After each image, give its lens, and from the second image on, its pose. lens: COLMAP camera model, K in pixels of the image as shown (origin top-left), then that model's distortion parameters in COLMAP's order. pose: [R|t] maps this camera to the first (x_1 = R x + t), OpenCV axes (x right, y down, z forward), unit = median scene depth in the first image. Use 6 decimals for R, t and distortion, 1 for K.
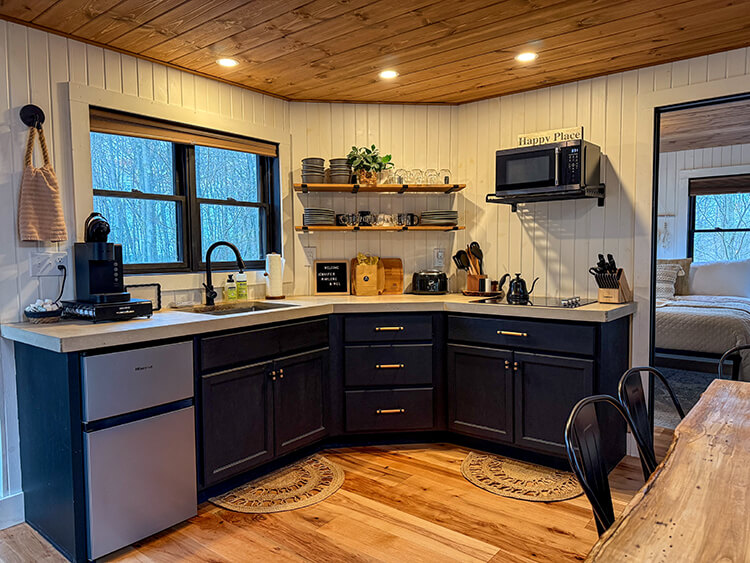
lens RADIAL K [[526.0, 0, 375.0], [0, 526.0, 281.5], [0, 0, 1]] dist [0.000070, -0.001209]
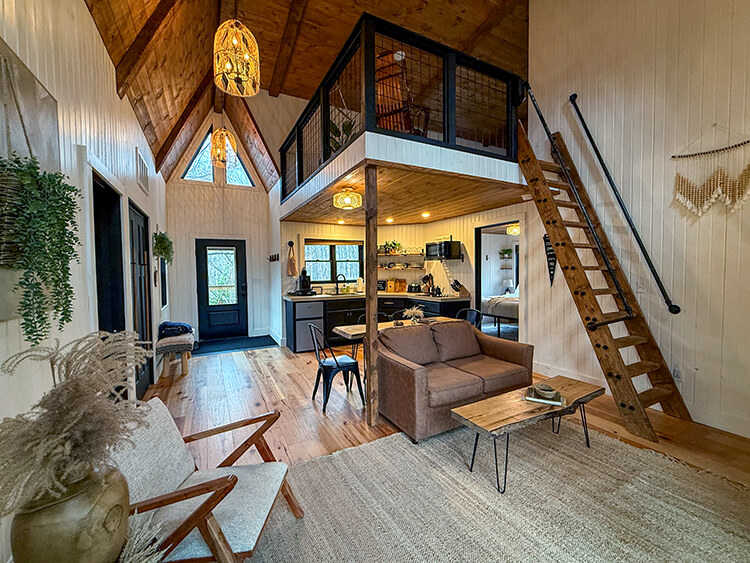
lens RADIAL K [[314.1, 0, 375.0], [0, 314.1, 281.5], [0, 0, 1]] dist [0.000042, -0.000033]
pose [[0.916377, 0.015618, -0.400011, 0.681554], [-0.021795, 0.999703, -0.010898, -0.013126], [0.399722, 0.018705, 0.916446, -0.707010]]
